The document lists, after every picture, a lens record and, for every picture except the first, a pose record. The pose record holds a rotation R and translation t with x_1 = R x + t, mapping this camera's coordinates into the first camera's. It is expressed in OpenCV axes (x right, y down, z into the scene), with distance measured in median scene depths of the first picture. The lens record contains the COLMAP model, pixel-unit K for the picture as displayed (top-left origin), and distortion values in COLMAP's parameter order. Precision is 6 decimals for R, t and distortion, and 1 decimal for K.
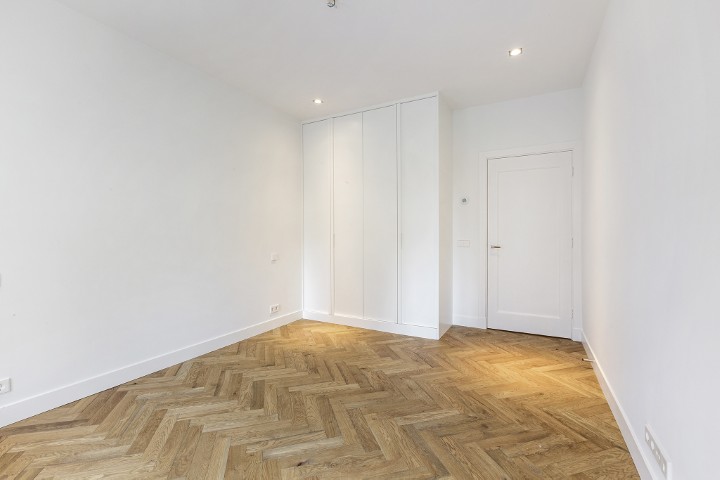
lens RADIAL K [[327.9, 0, 360.0], [0, 327.9, 240.0], [0, 0, 1]] dist [-0.000209, -0.000037]
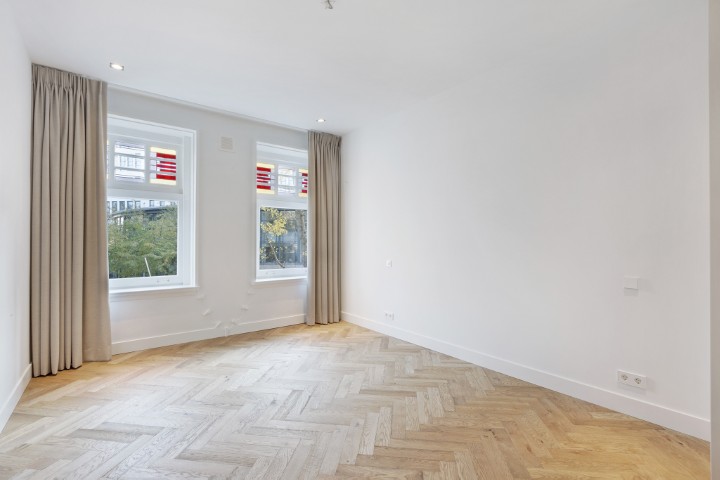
lens RADIAL K [[327.9, 0, 360.0], [0, 327.9, 240.0], [0, 0, 1]] dist [-0.000209, -0.000037]
pose [[-0.408979, -0.002626, -0.912540, 0.605313], [-0.015091, 0.999879, 0.003886, -0.019913], [0.912419, 0.015360, -0.408969, 1.188919]]
